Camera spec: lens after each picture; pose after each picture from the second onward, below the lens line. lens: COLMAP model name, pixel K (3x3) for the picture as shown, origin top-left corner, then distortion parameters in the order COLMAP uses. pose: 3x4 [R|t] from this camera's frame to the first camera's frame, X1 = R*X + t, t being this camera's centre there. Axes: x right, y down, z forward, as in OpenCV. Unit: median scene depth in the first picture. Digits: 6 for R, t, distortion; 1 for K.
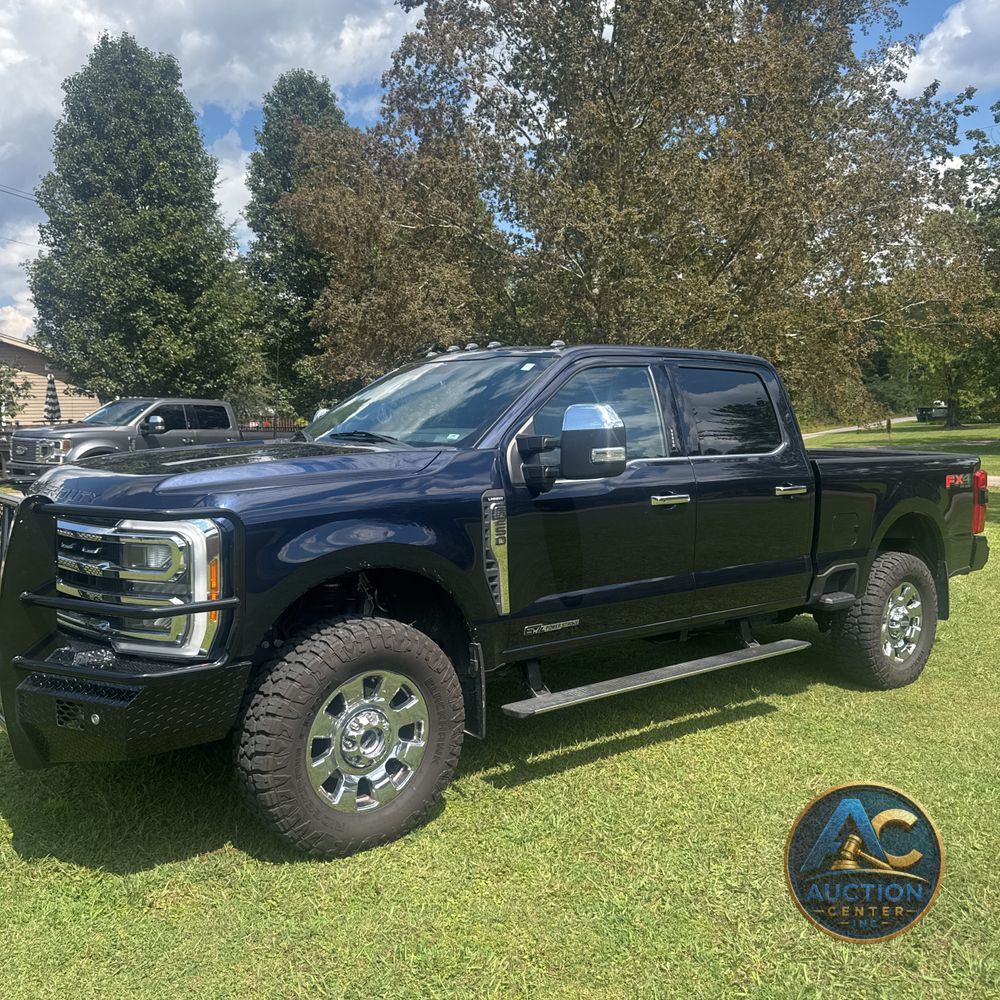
lens RADIAL K [[919.9, 0, 500.0], [0, 919.9, 500.0], [0, 0, 1]] dist [0.120917, -0.225284]
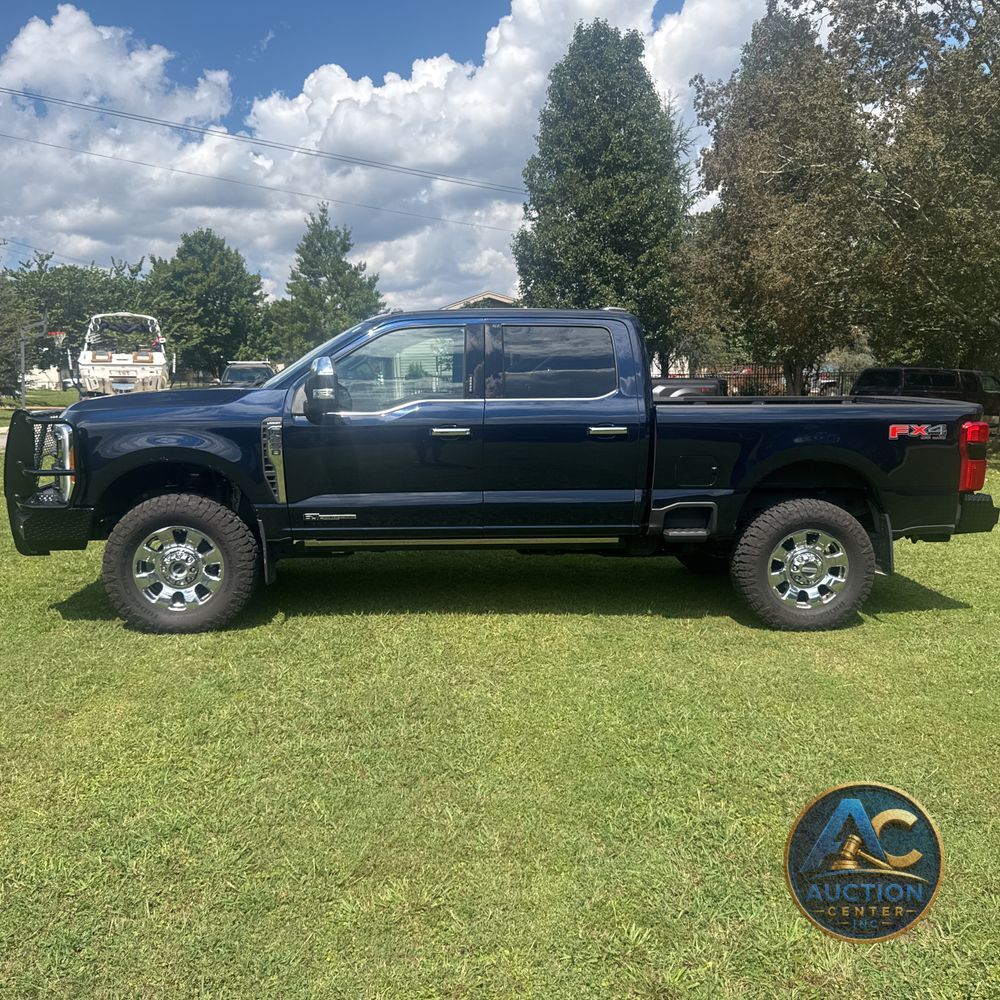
lens RADIAL K [[941.8, 0, 500.0], [0, 941.8, 500.0], [0, 0, 1]] dist [0.021951, -0.029820]
pose [[0.826508, 0.069753, -0.558586, 0.177187], [-0.040642, 0.997098, 0.064376, 0.001416], [0.561456, -0.030505, 0.826944, -0.006410]]
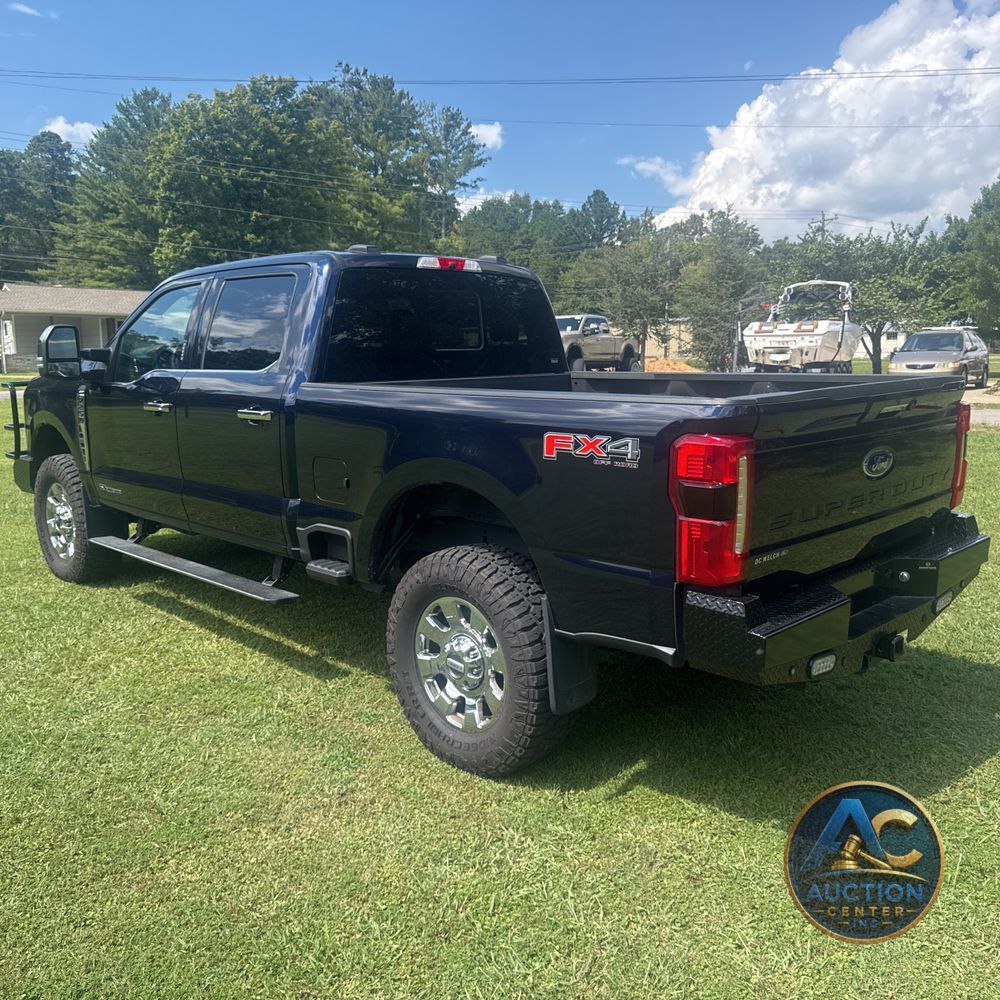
lens RADIAL K [[919.9, 0, 500.0], [0, 919.9, 500.0], [0, 0, 1]] dist [0.120917, -0.225284]
pose [[0.098565, 0.151076, -0.983596, 0.247985], [-0.061662, 0.987437, 0.145487, -0.015199], [0.993218, 0.046311, 0.106643, 0.235035]]
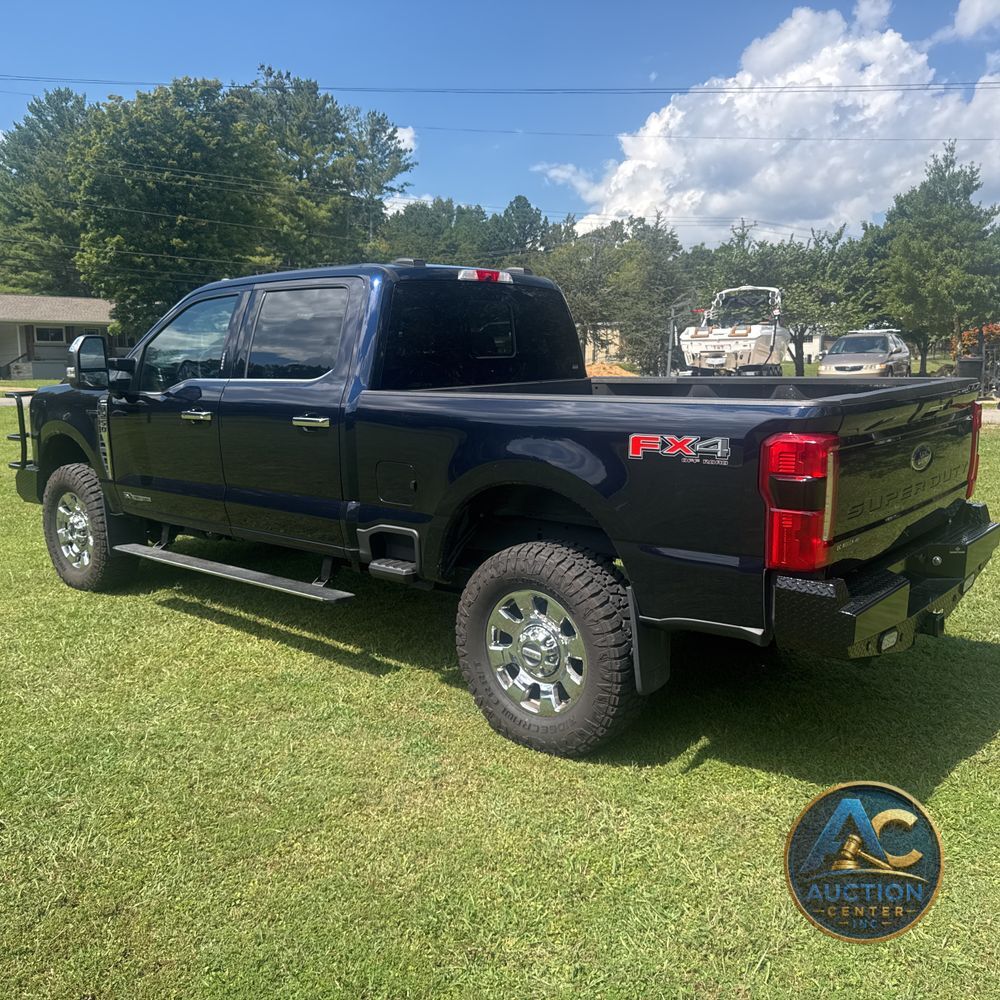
lens RADIAL K [[919.7, 0, 495.9], [0, 919.7, 503.4], [0, 0, 1]] dist [0.106848, -0.173473]
pose [[0.174122, 0.147299, -0.973645, 0.254197], [-0.053283, 0.988710, 0.140050, -0.014258], [0.983281, 0.027493, 0.180005, 0.210152]]
